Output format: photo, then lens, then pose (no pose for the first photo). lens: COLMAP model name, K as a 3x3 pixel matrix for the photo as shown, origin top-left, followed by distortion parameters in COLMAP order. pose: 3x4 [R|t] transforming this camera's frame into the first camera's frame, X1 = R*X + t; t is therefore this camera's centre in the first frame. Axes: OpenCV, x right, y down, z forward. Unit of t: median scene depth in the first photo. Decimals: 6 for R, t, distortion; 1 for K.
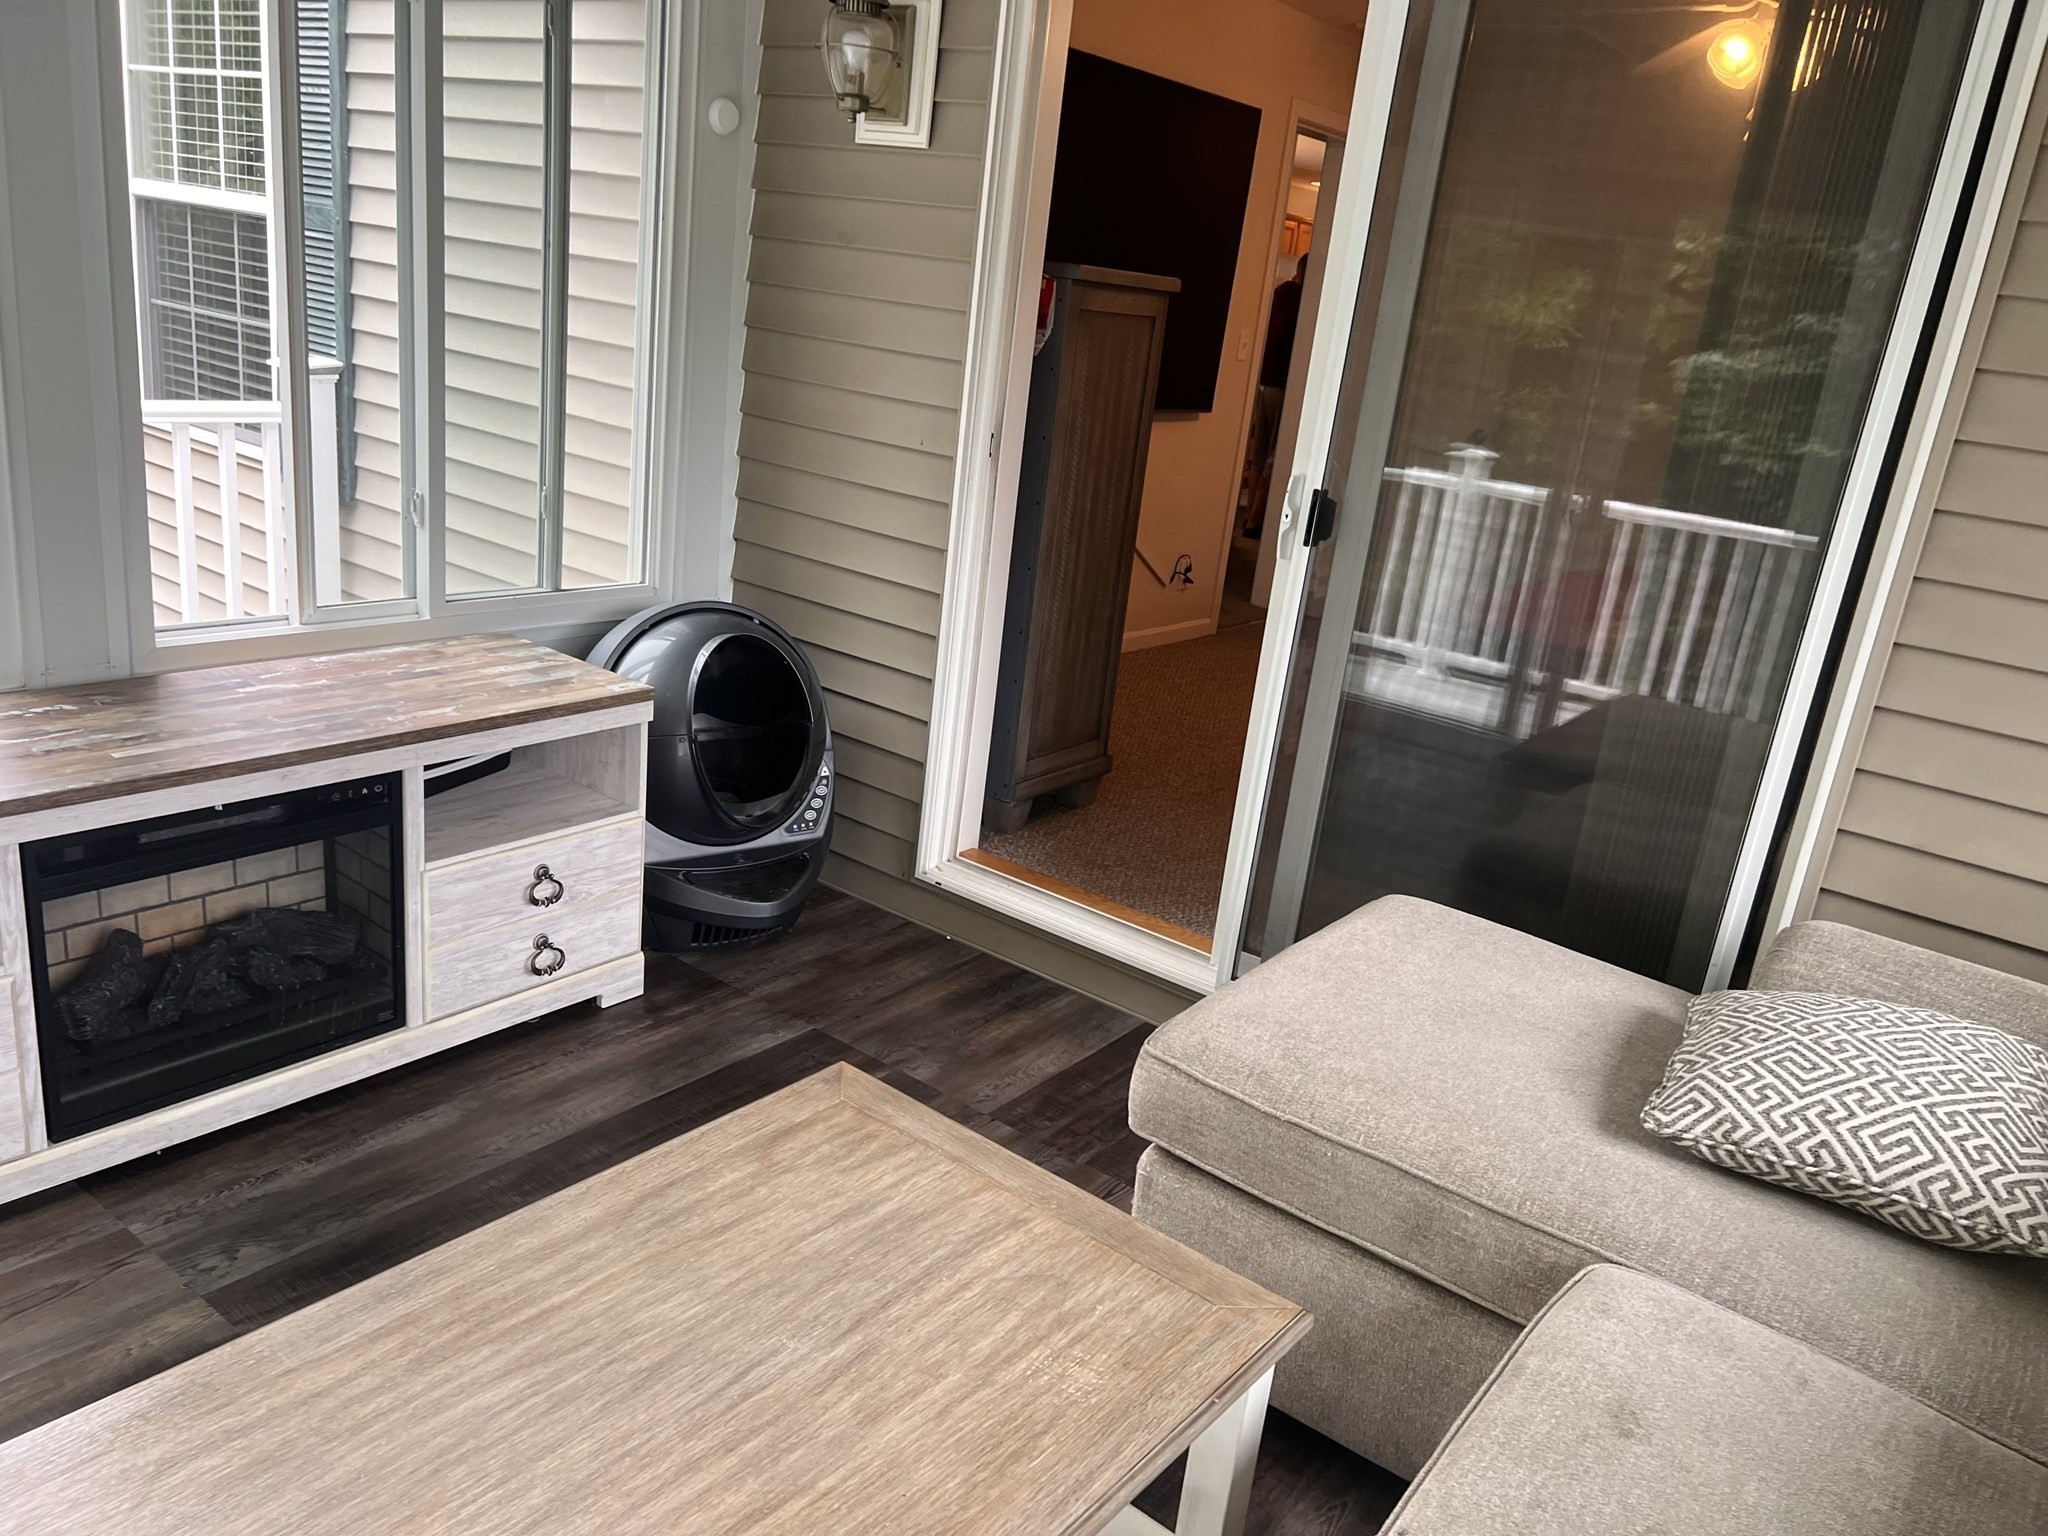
lens RADIAL K [[1544.9, 0, 1024.0], [0, 1544.9, 768.0], [0, 0, 1]] dist [0.003997, 0.003035]
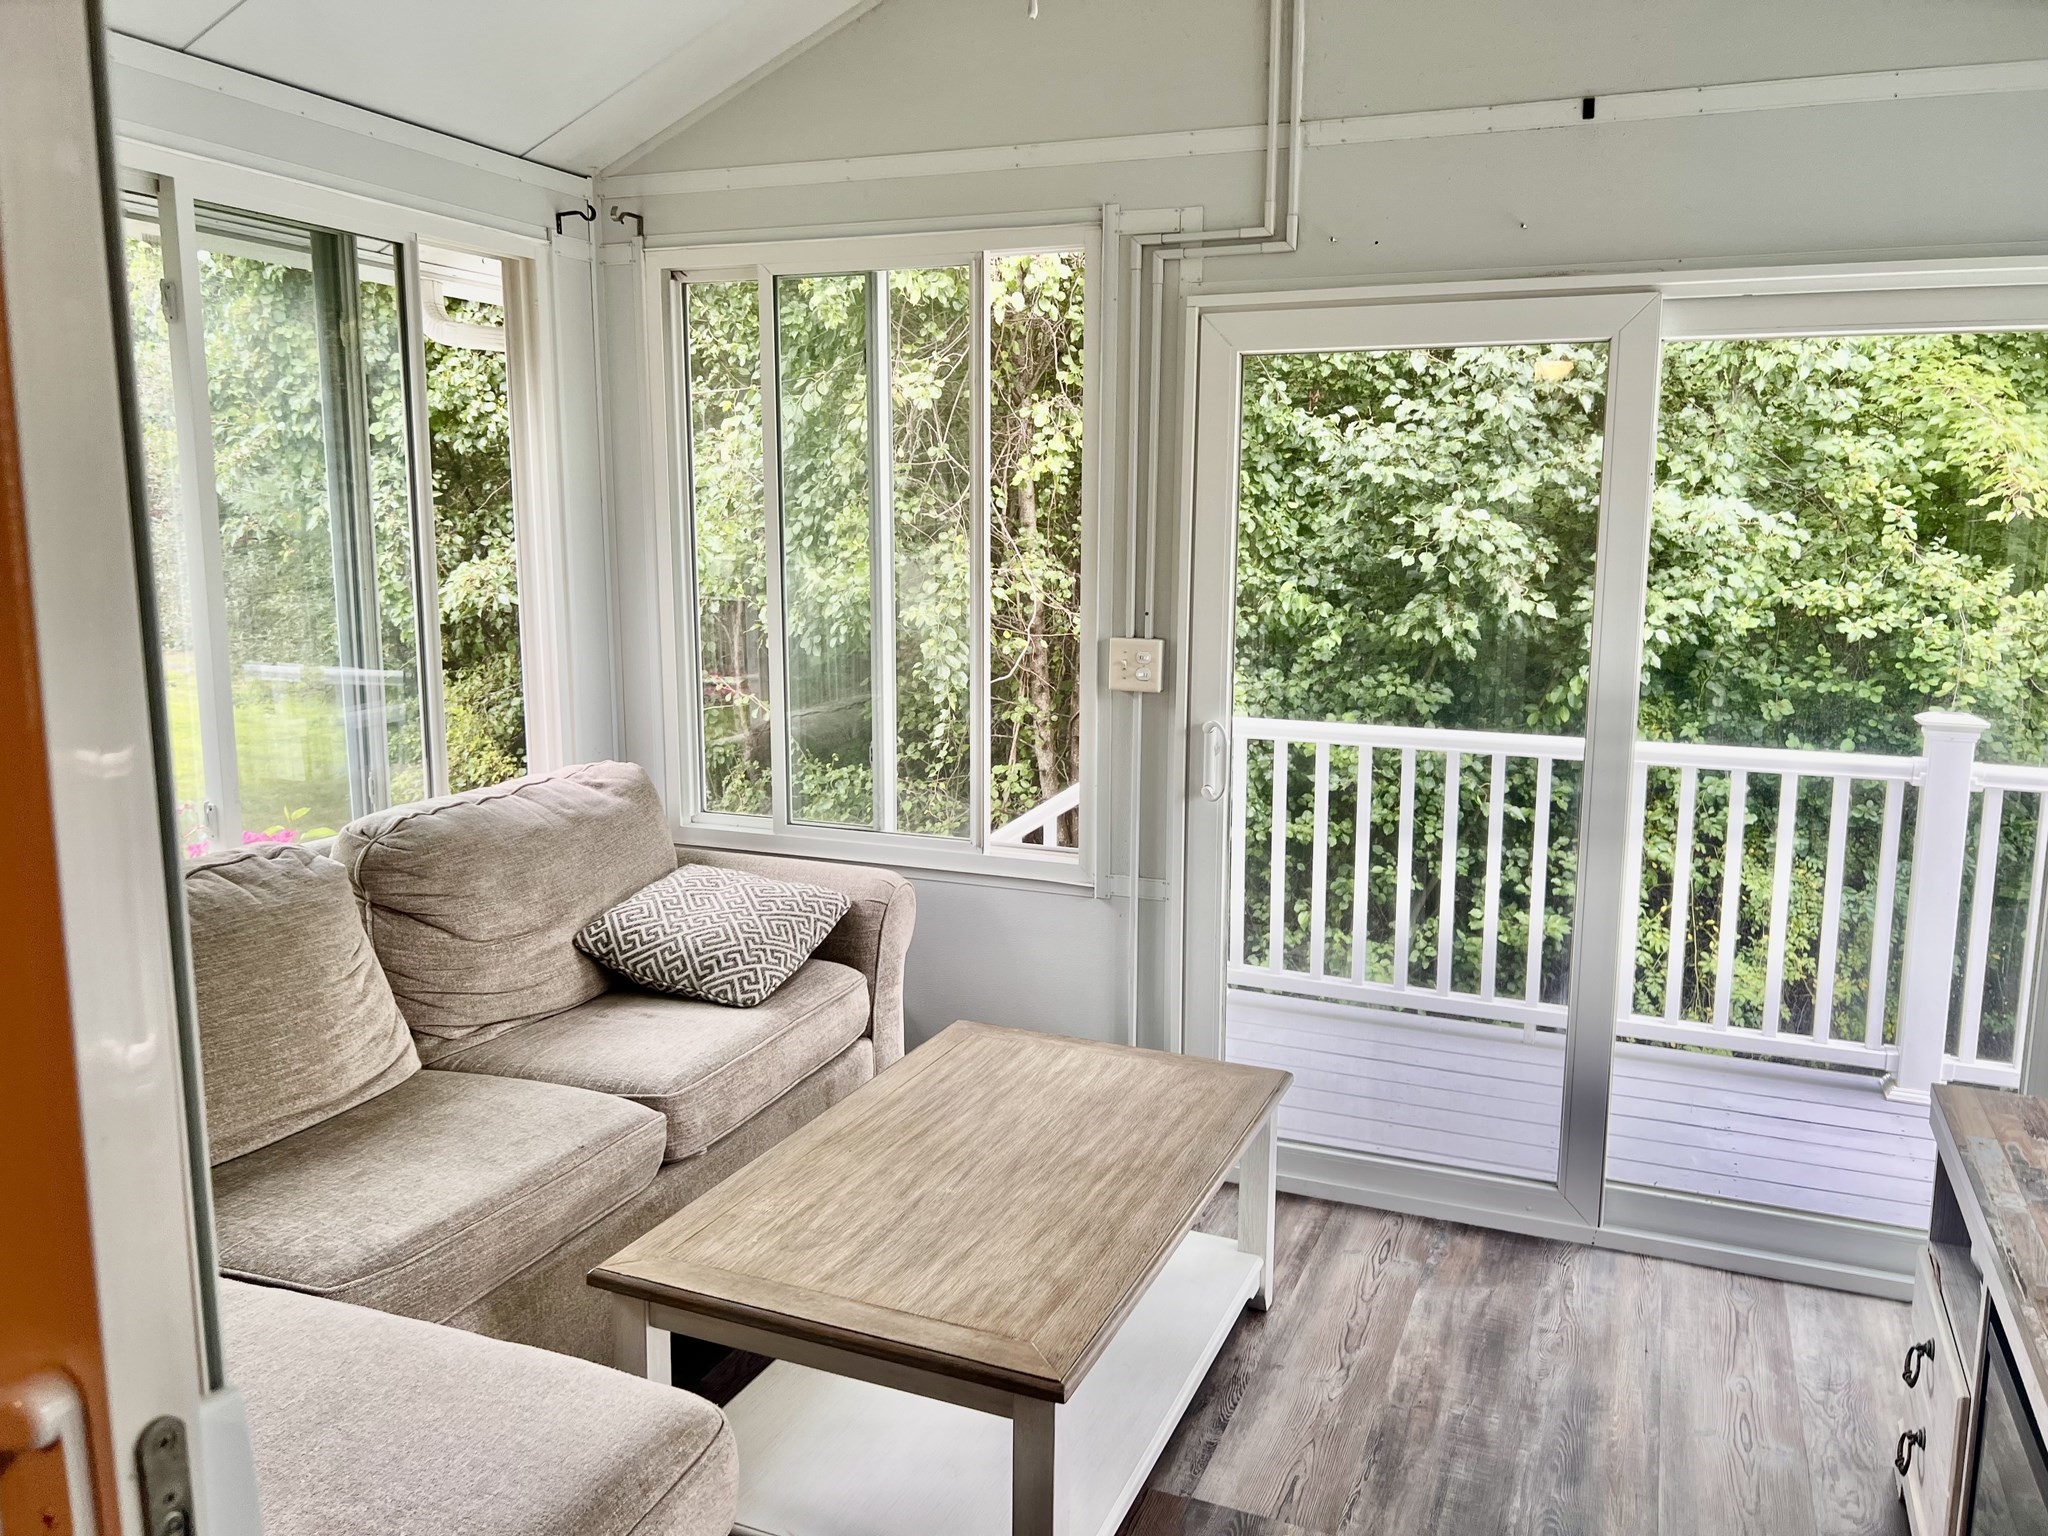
lens RADIAL K [[1544.9, 0, 1024.0], [0, 1544.9, 768.0], [0, 0, 1]] dist [0.003997, 0.003035]
pose [[-0.957379, -0.073898, -0.279222, 0.115586], [-0.190280, 0.888658, 0.417230, -0.318487], [0.217301, 0.452577, -0.864843, 1.008416]]
